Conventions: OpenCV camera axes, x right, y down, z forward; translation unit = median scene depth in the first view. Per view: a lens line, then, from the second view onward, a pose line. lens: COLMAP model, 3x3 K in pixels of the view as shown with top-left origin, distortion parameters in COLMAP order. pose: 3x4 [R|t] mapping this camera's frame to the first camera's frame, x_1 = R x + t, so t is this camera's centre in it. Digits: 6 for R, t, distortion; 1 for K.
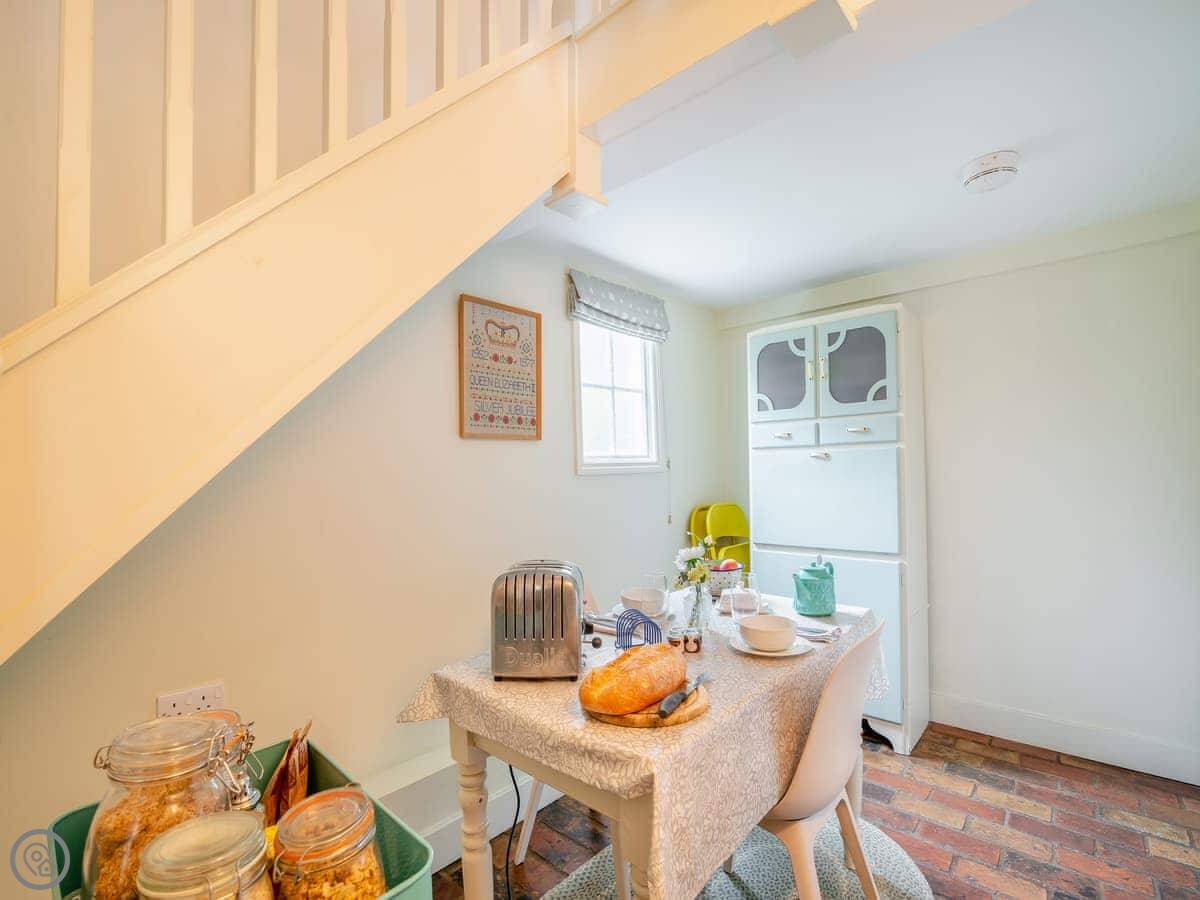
lens RADIAL K [[560.4, 0, 602.2], [0, 560.4, 455.1], [0, 0, 1]] dist [-0.003100, -0.000284]
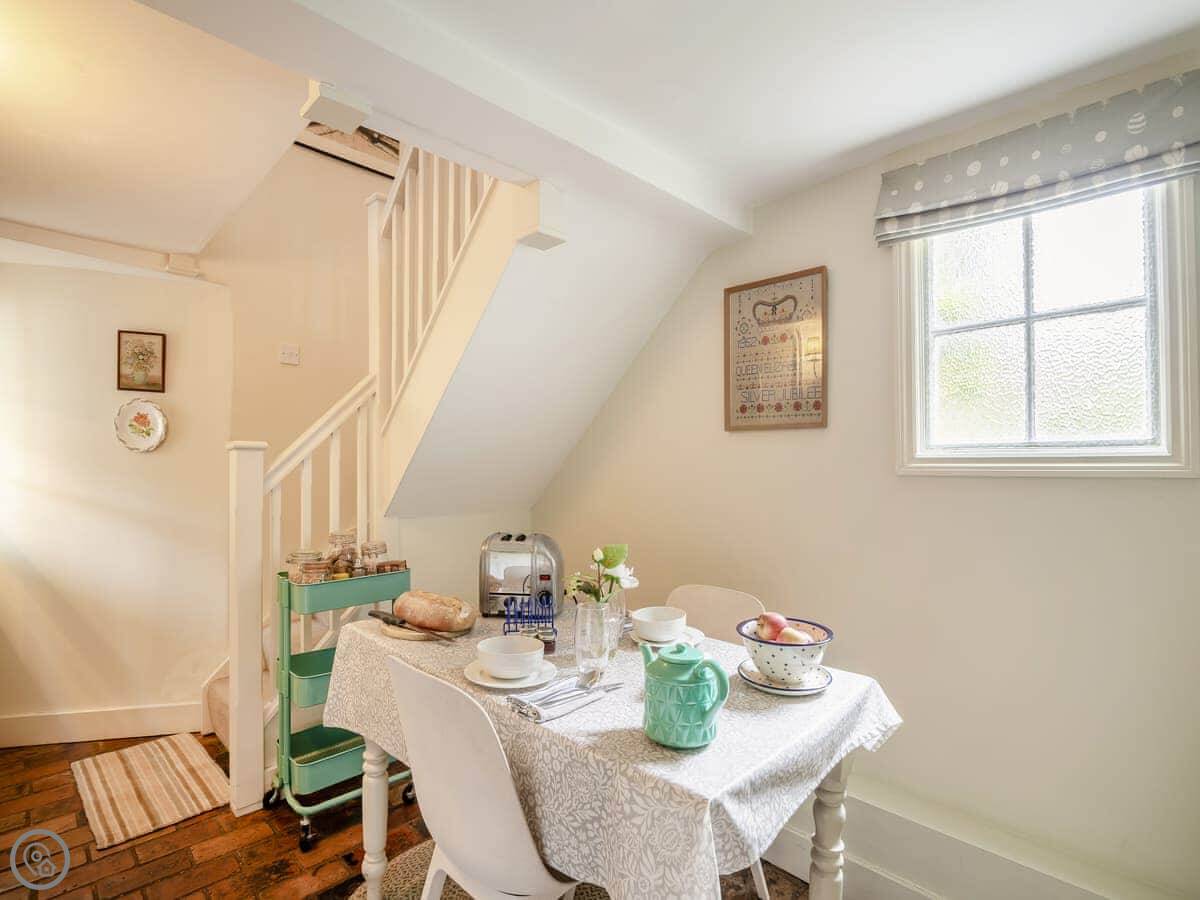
lens RADIAL K [[560.4, 0, 602.2], [0, 560.4, 455.1], [0, 0, 1]] dist [-0.003100, -0.000284]
pose [[-0.027574, 0.001957, -0.999618, 0.669031], [0.016055, 0.999870, 0.001515, 0.005920], [0.999491, -0.016007, -0.027602, 0.698351]]
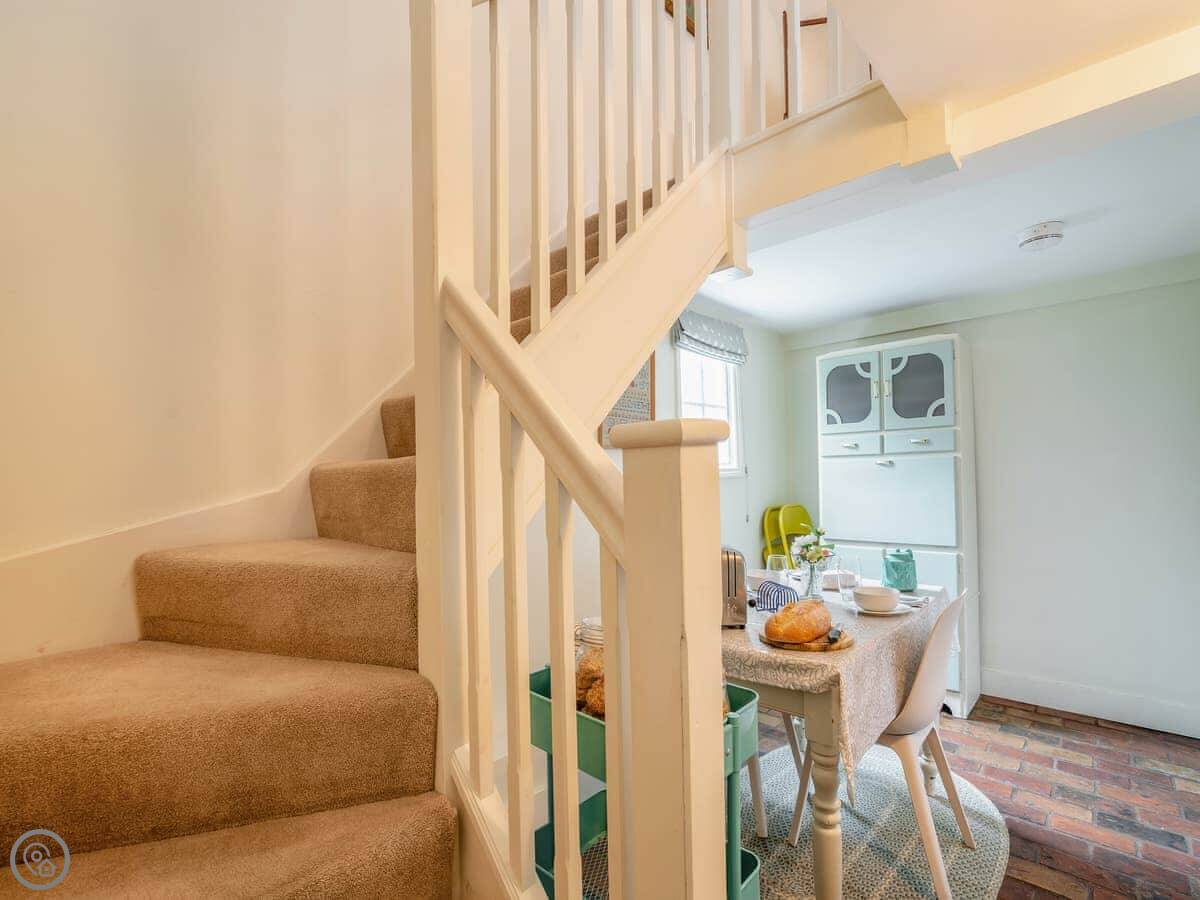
lens RADIAL K [[560.4, 0, 602.2], [0, 560.4, 455.1], [0, 0, 1]] dist [-0.003100, -0.000284]
pose [[0.999710, 0.001282, -0.024052, -0.188911], [-0.001529, 0.999946, -0.010239, -0.002942], [0.024038, 0.010273, 0.999658, -0.198239]]
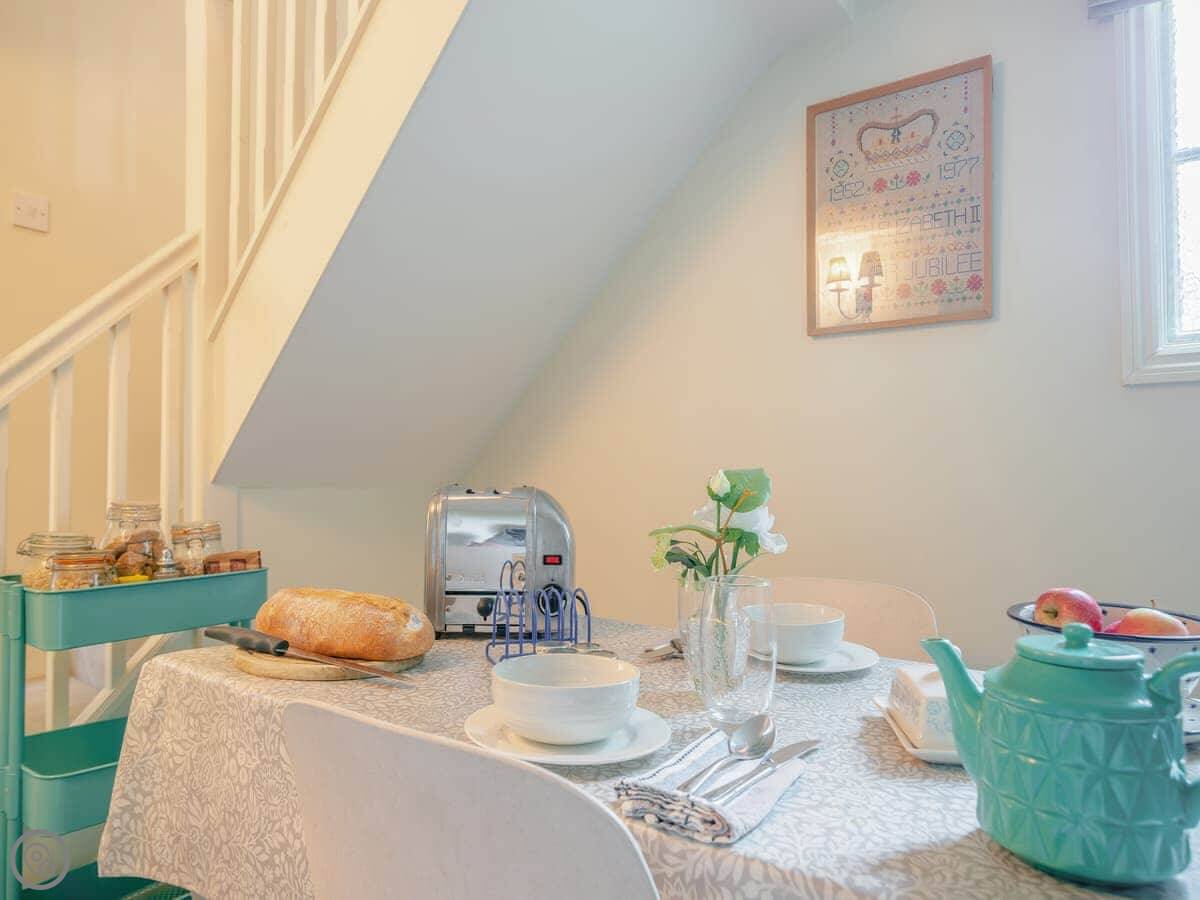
lens RADIAL K [[737.5, 0, 601.8], [0, 737.5, 452.2], [0, 0, 1]] dist [-0.003013, 0.000339]
pose [[0.125664, -0.010918, -0.992013, 0.467411], [0.011311, 0.999890, -0.009572, 0.090768], [0.992008, -0.010018, 0.125774, 0.577430]]
